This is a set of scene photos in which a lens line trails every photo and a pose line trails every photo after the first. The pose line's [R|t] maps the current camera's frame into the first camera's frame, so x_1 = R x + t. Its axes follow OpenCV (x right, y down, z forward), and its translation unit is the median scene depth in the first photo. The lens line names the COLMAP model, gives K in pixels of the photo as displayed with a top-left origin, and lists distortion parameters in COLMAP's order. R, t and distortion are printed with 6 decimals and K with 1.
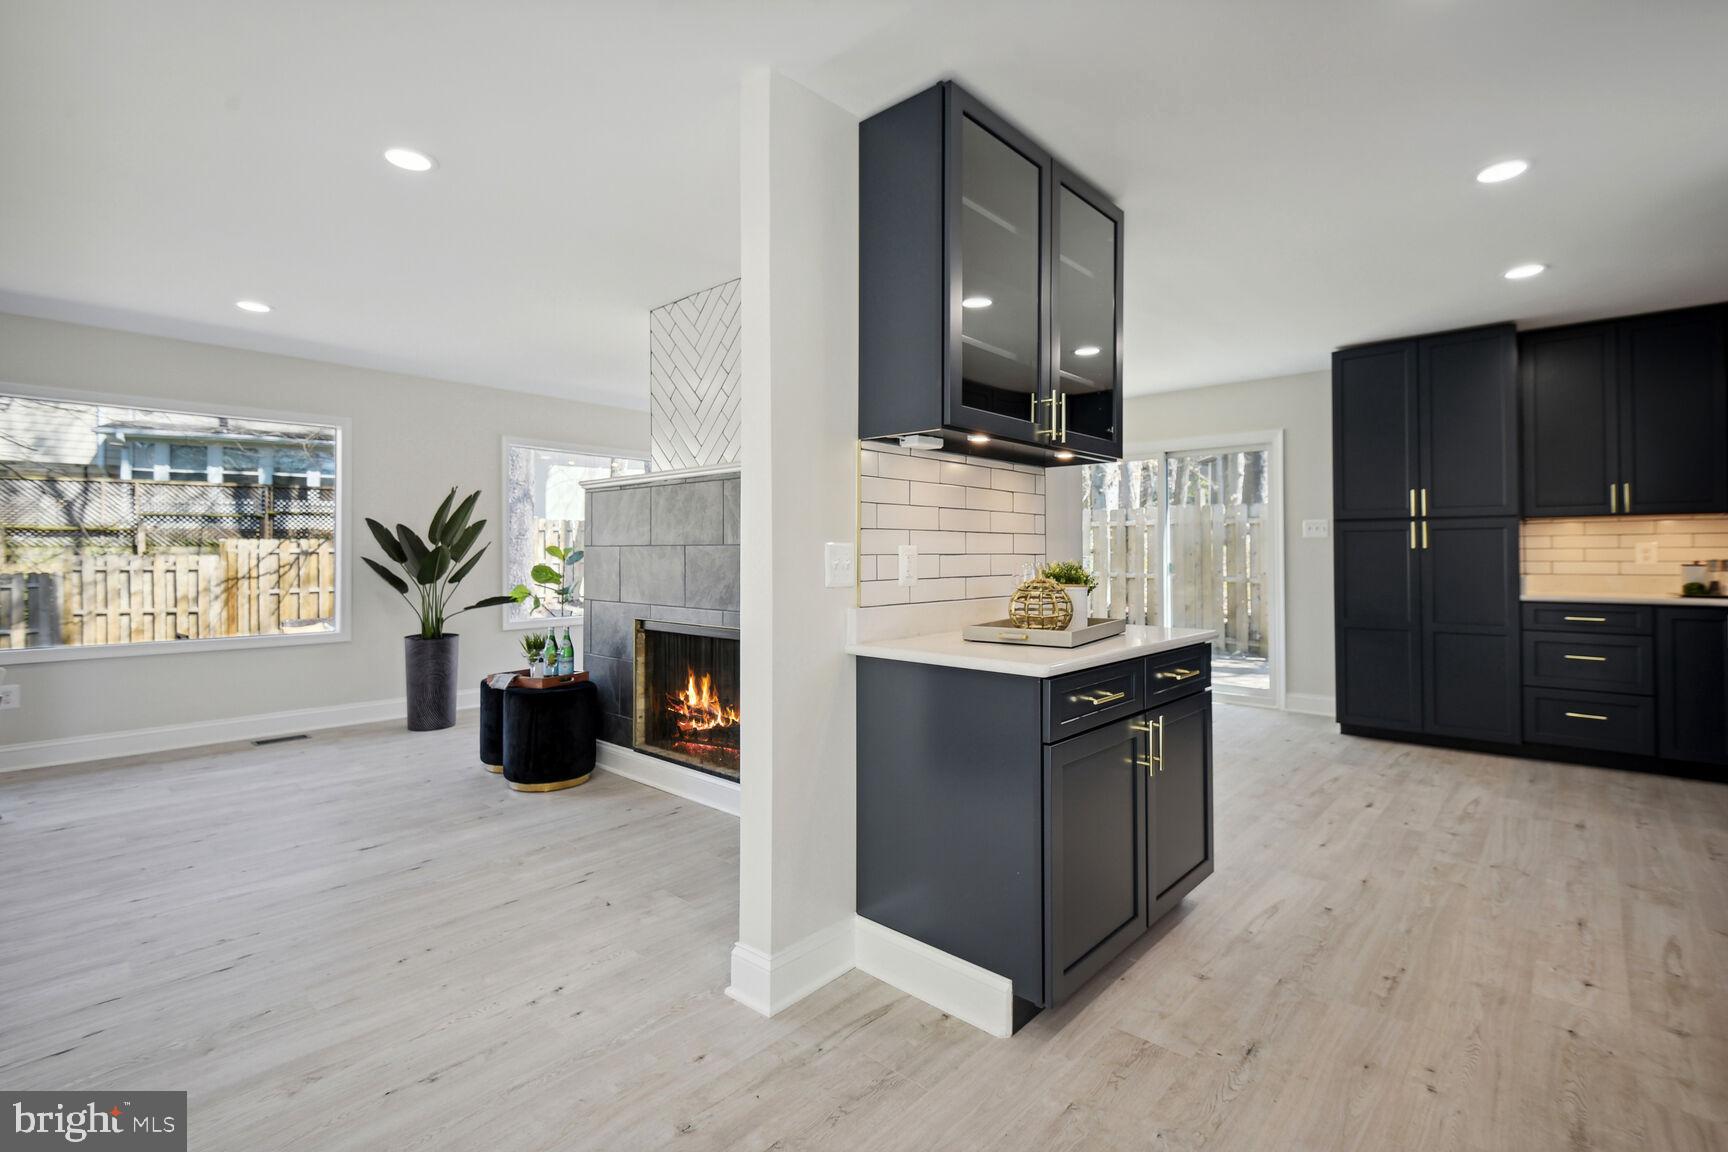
lens RADIAL K [[786.0, 0, 876.8], [0, 786.0, 534.8], [0, 0, 1]] dist [0.003222, -0.005245]
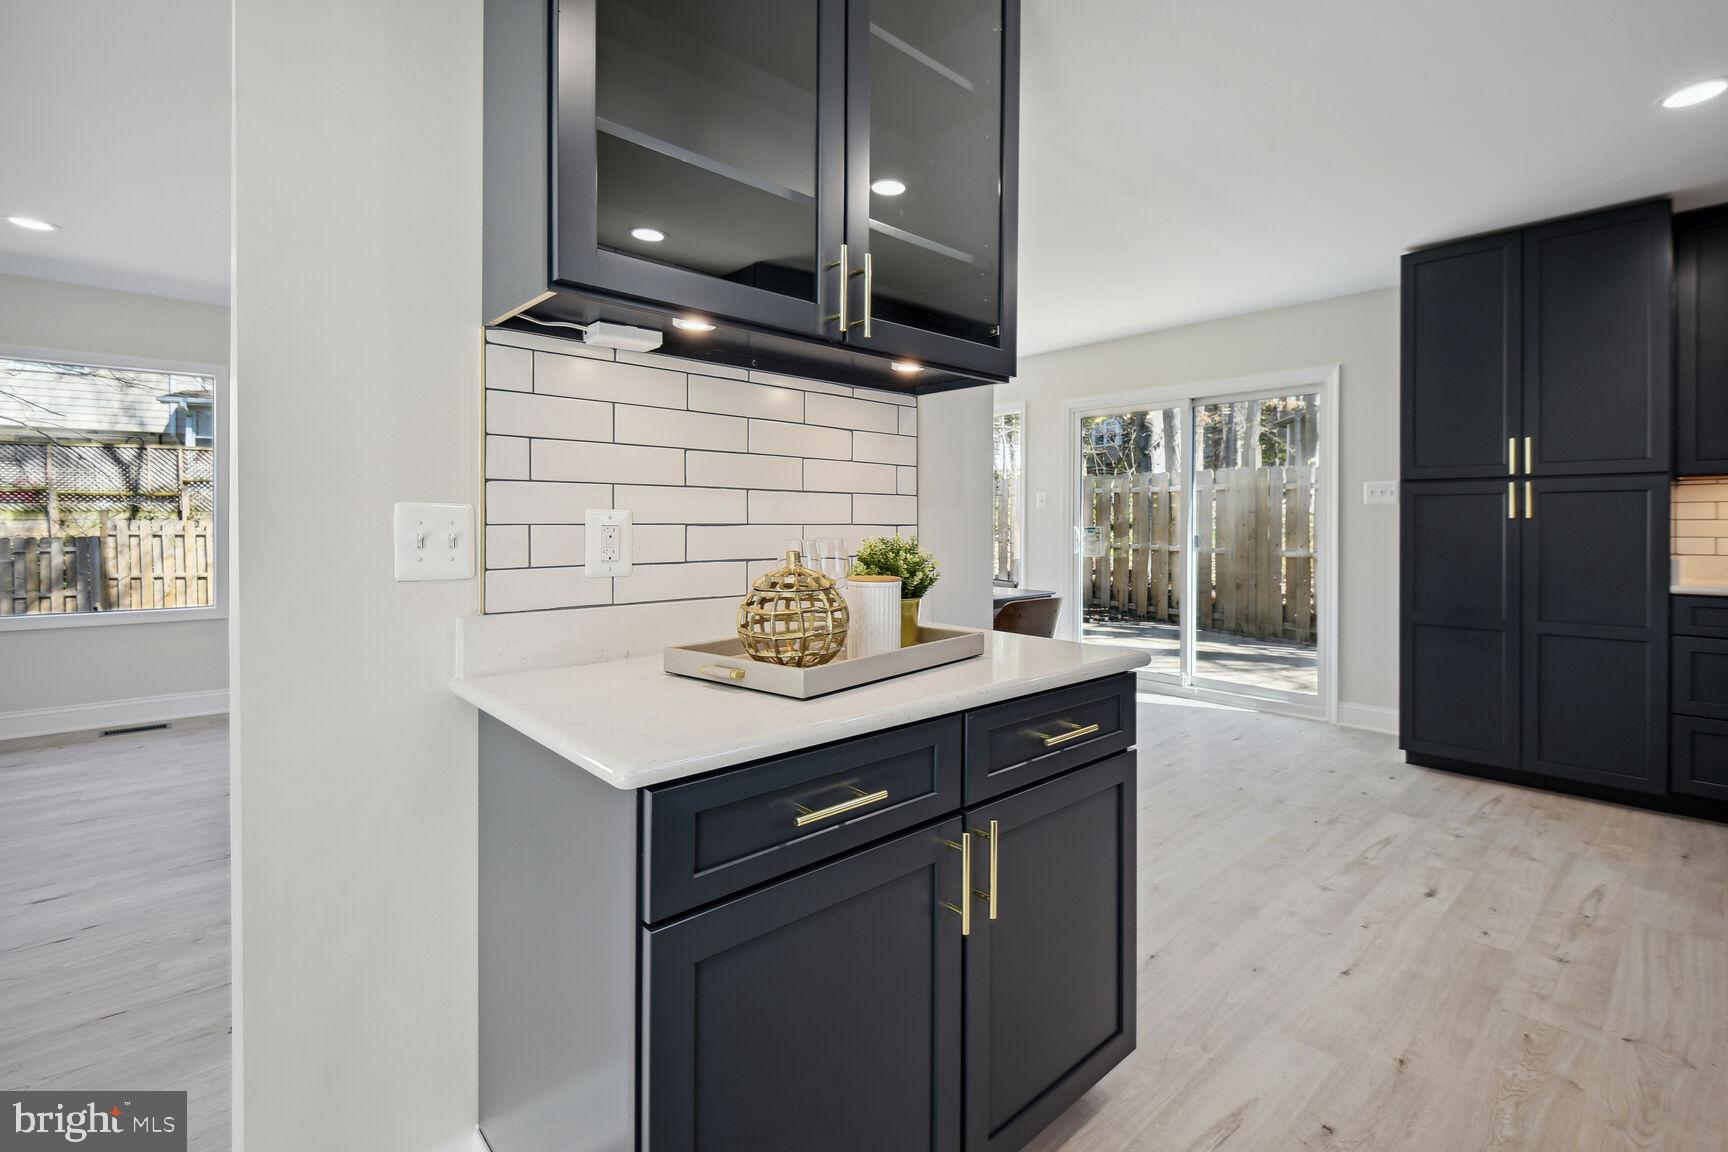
lens RADIAL K [[786.0, 0, 871.8], [0, 786.0, 520.7], [0, 0, 1]] dist [0.003222, -0.005245]
pose [[0.995700, 0.004435, -0.092535, 0.180275], [-0.002302, 0.999729, 0.023149, 0.004644], [0.092613, -0.022836, 0.995440, 0.248611]]
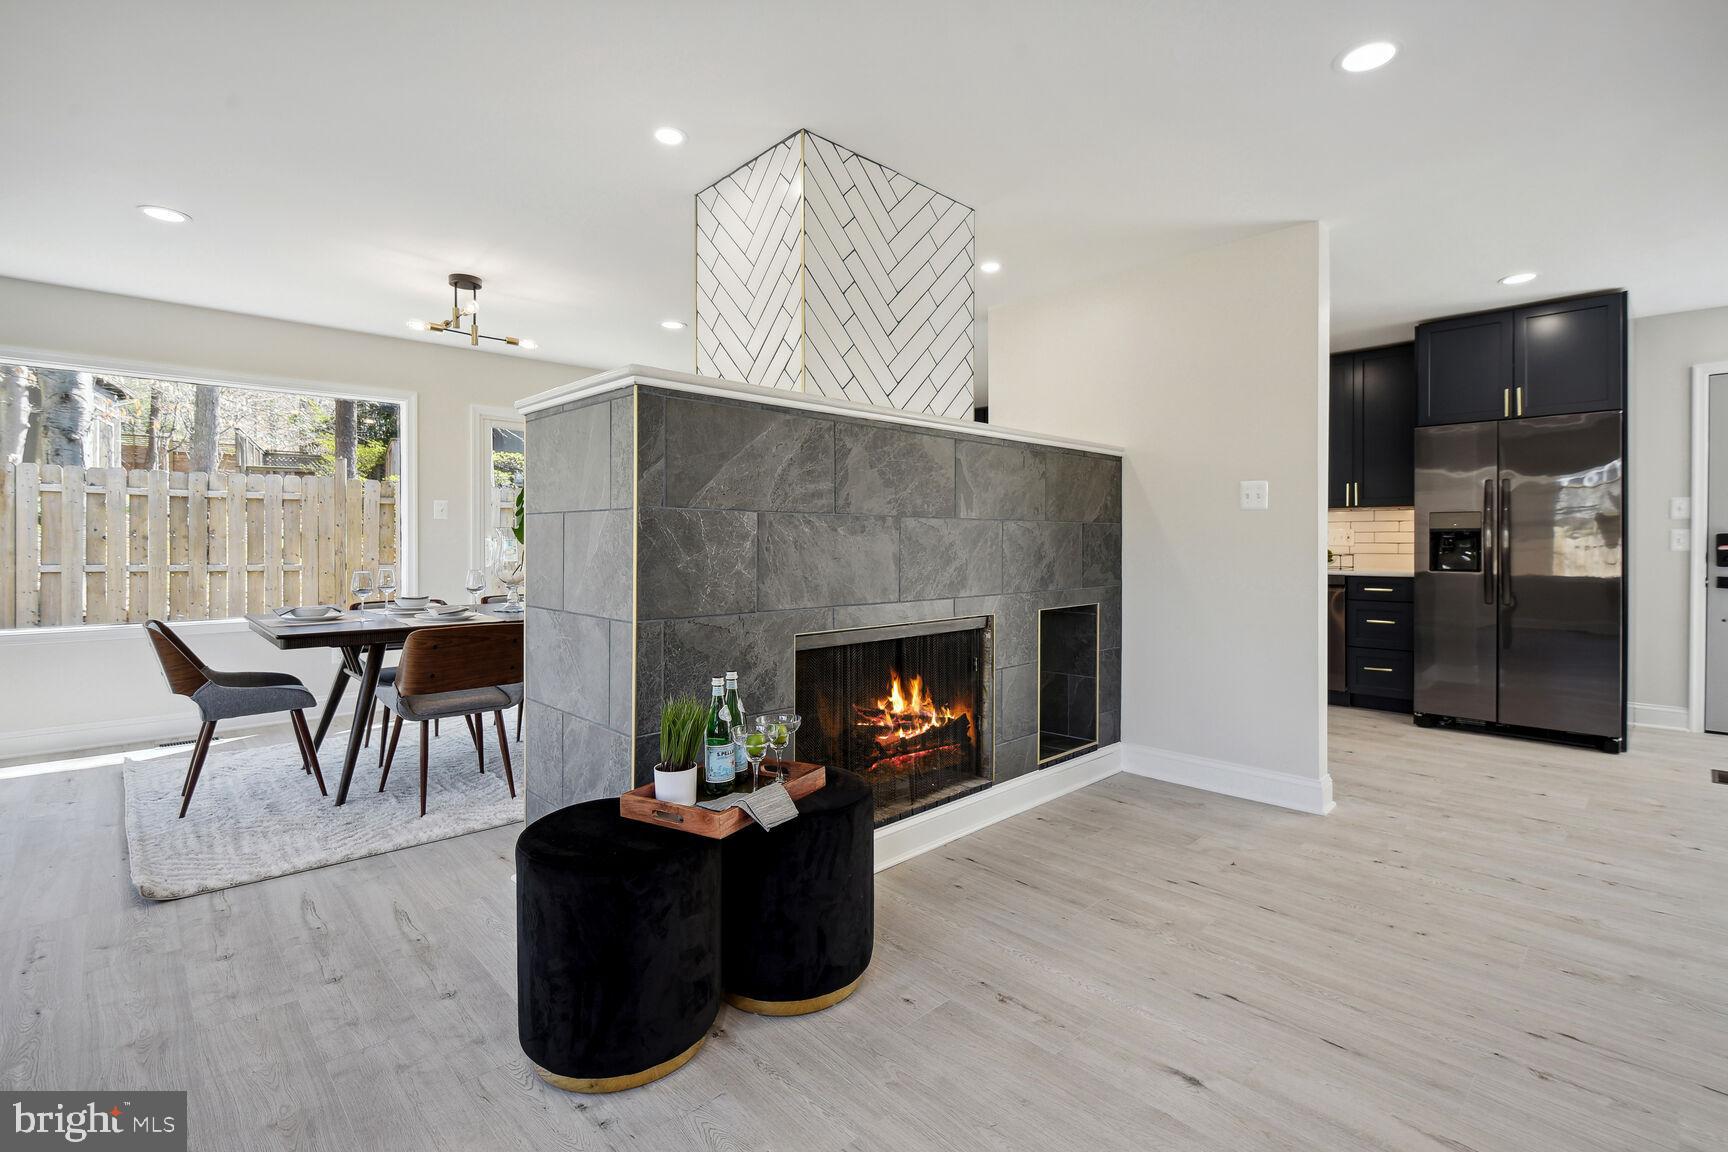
lens RADIAL K [[786.0, 0, 890.5], [0, 786.0, 548.1], [0, 0, 1]] dist [0.003222, -0.005245]
pose [[0.057594, -0.006075, 0.998322, -0.923622], [-0.024656, 0.999668, 0.007506, 0.034651], [-0.998036, -0.025047, 0.057425, 0.919886]]
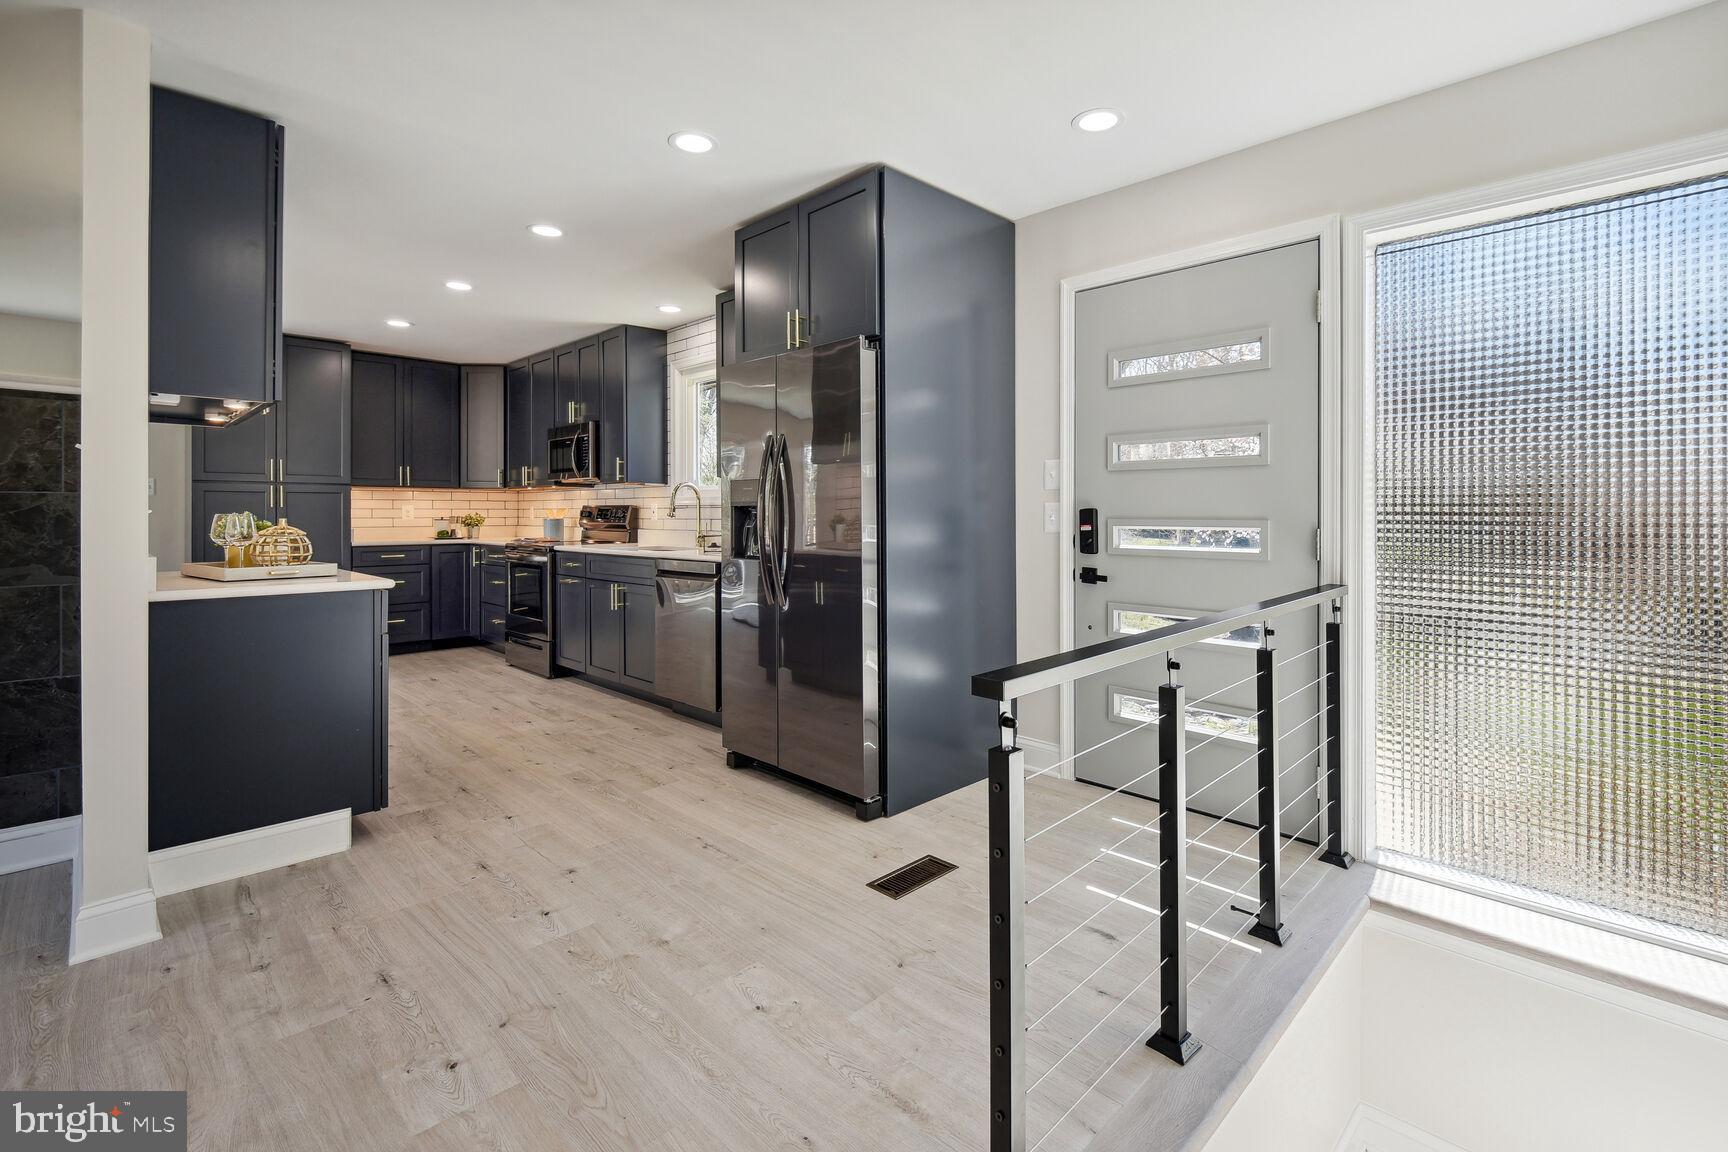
lens RADIAL K [[786.0, 0, 894.1], [0, 786.0, 514.0], [0, 0, 1]] dist [0.003222, -0.005245]
pose [[0.037587, 0.003219, 0.999288, -0.572204], [-0.025506, 0.999672, -0.002261, 0.006489], [-0.998968, -0.025403, 0.037656, -0.010523]]
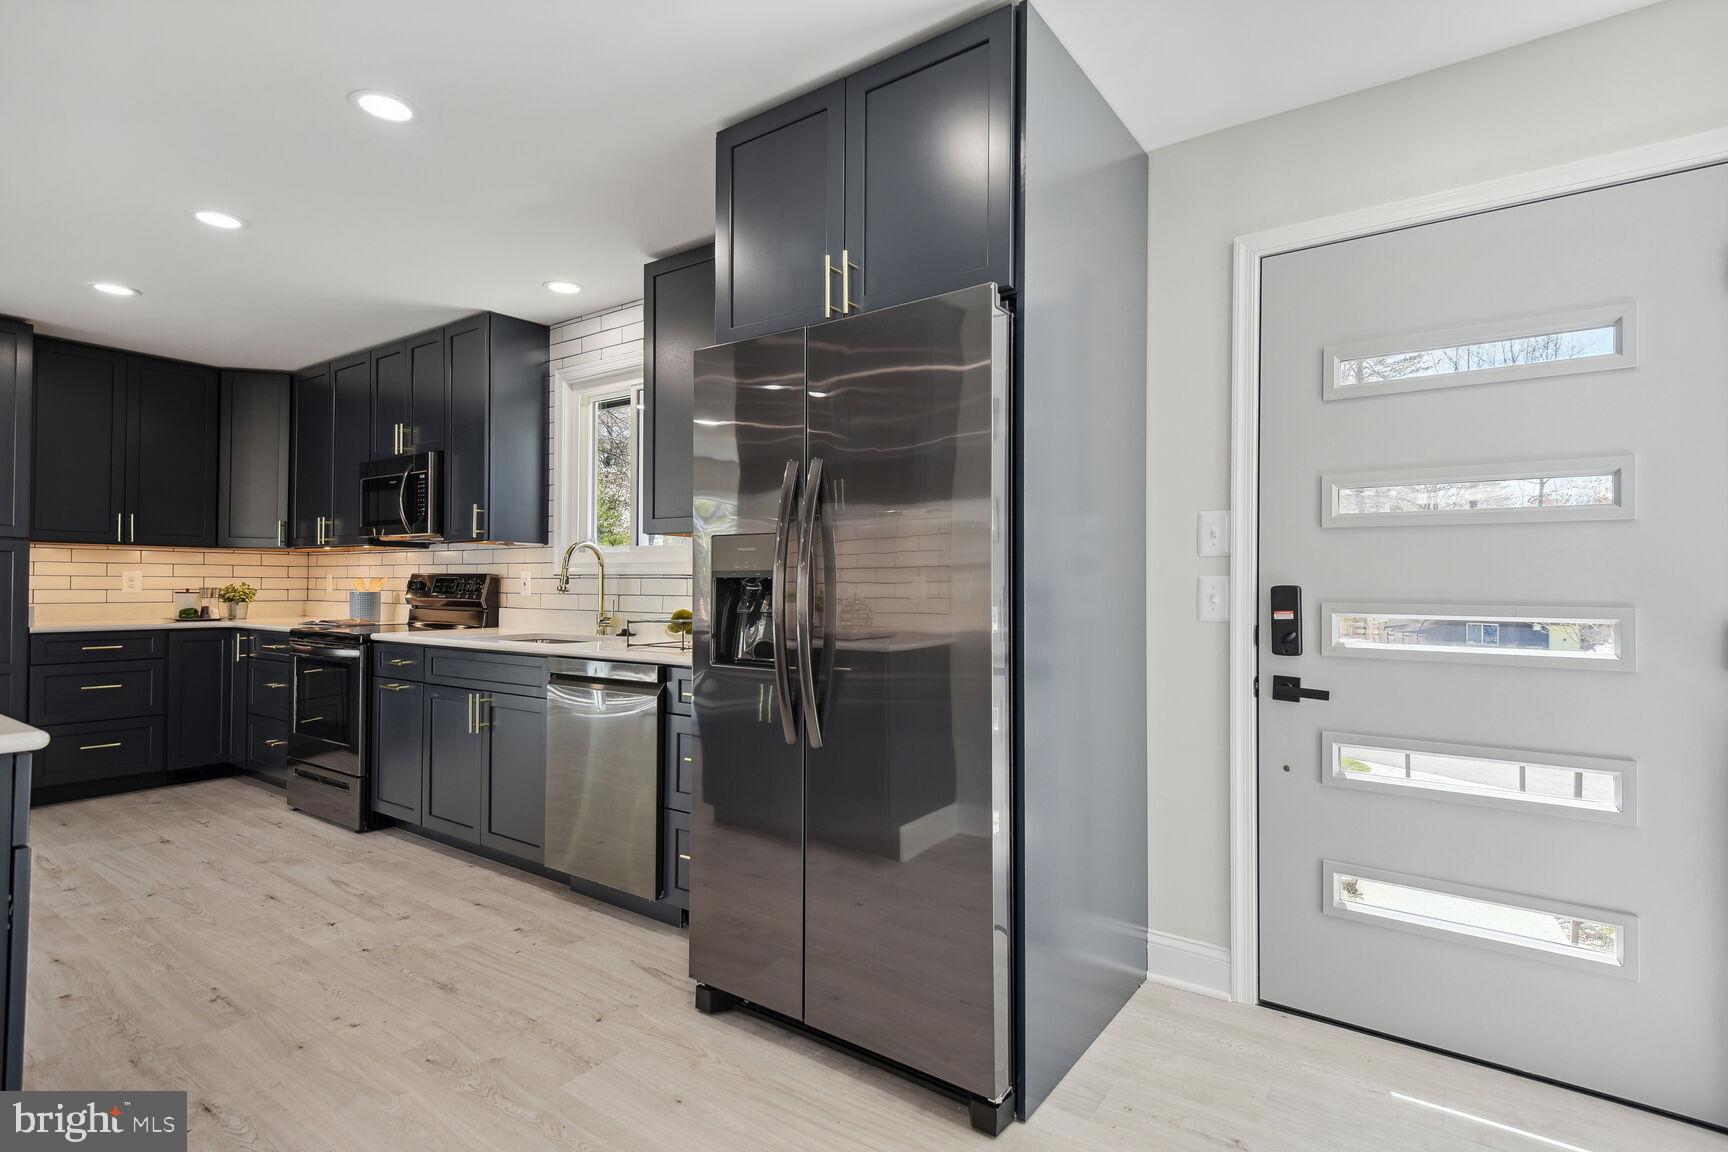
lens RADIAL K [[852.0, 0, 891.0], [0, 852.0, 568.5], [0, 0, 1]] dist [0.010183, -0.005010]
pose [[-0.121907, 0.021238, 0.992314, -0.297215], [-0.030014, 0.999235, -0.025073, 0.004639], [-0.992088, -0.032840, -0.121176, 0.149580]]
